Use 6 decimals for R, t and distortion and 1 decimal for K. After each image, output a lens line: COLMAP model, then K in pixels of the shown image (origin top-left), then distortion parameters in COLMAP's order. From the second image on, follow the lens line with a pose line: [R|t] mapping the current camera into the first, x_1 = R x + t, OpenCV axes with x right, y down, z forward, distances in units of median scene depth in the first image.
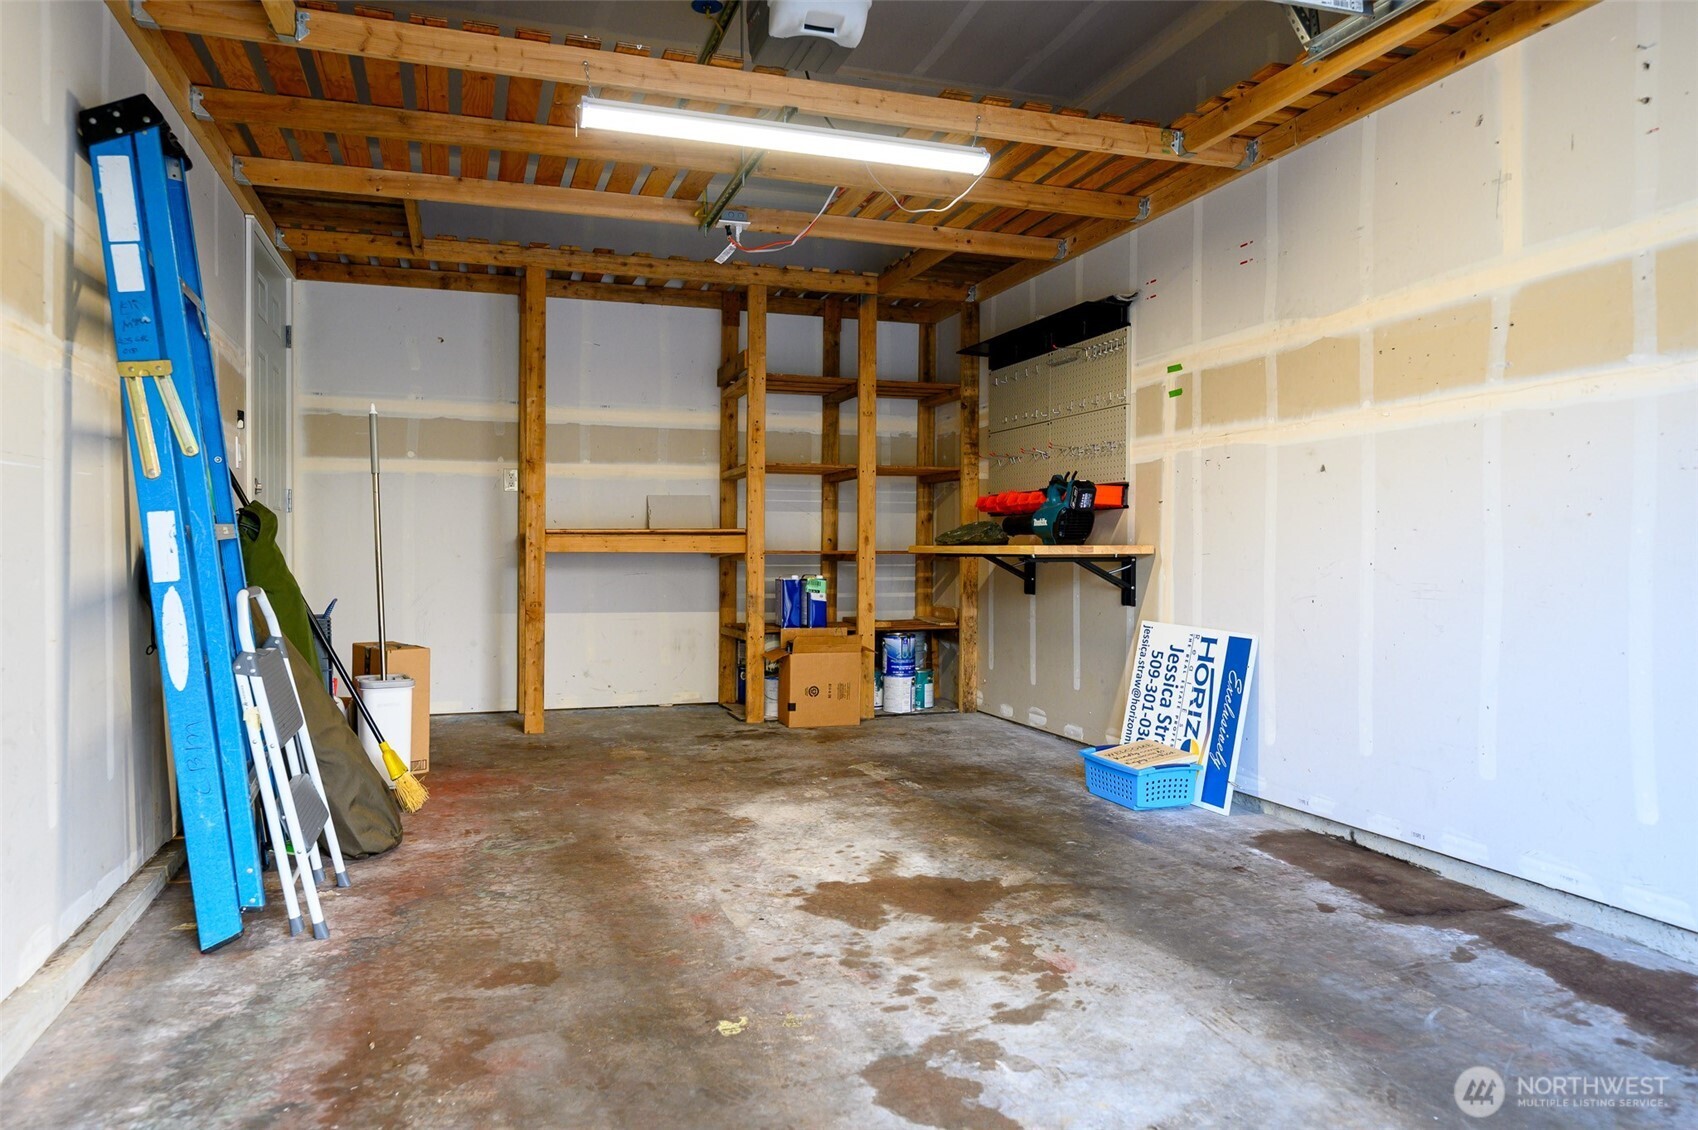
lens RADIAL K [[1173.7, 0, 846.4], [0, 1173.7, 561.9], [0, 0, 1]] dist [-0.004986, -0.000679]
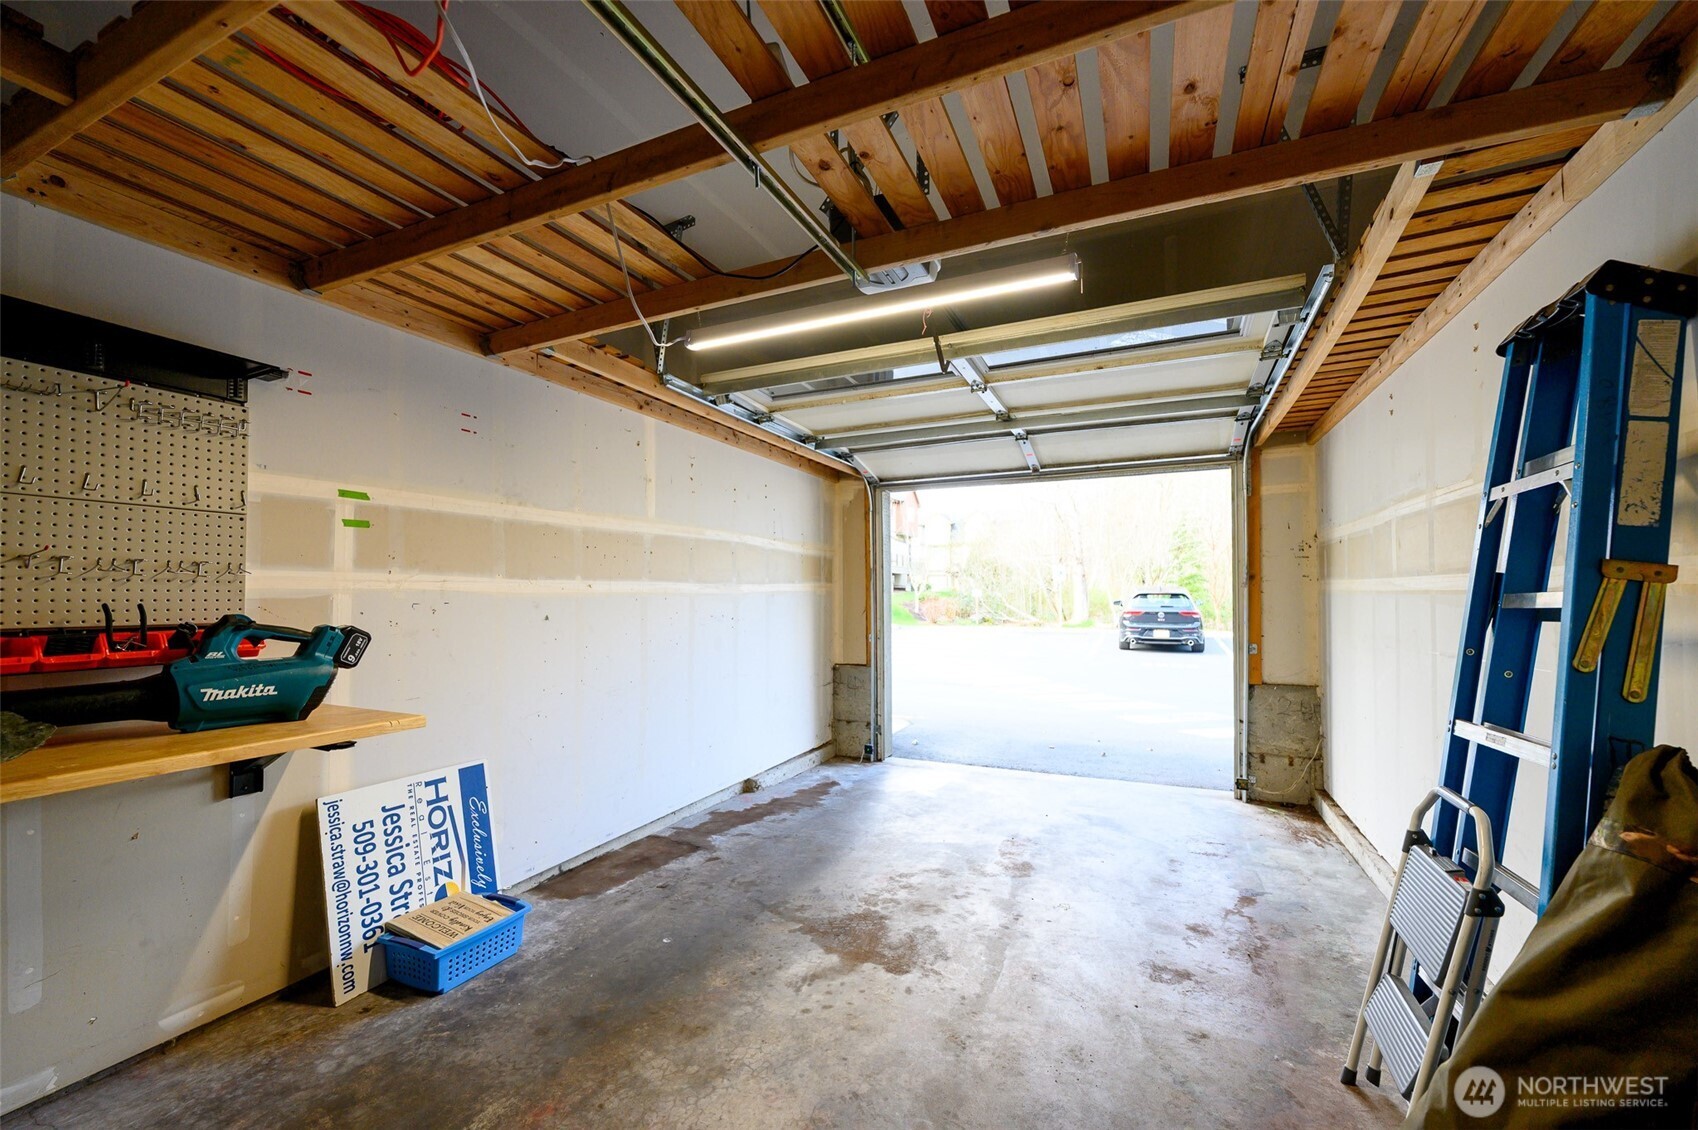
lens RADIAL K [[678.2, 0, 843.8], [0, 678.2, 581.9], [0, 0, 1]] dist [-0.000930, -0.000043]
pose [[-0.738338, 0.016045, 0.674240, -0.351335], [0.006486, 0.999840, -0.016690, -0.094491], [-0.674399, -0.007950, -0.738324, 1.192883]]
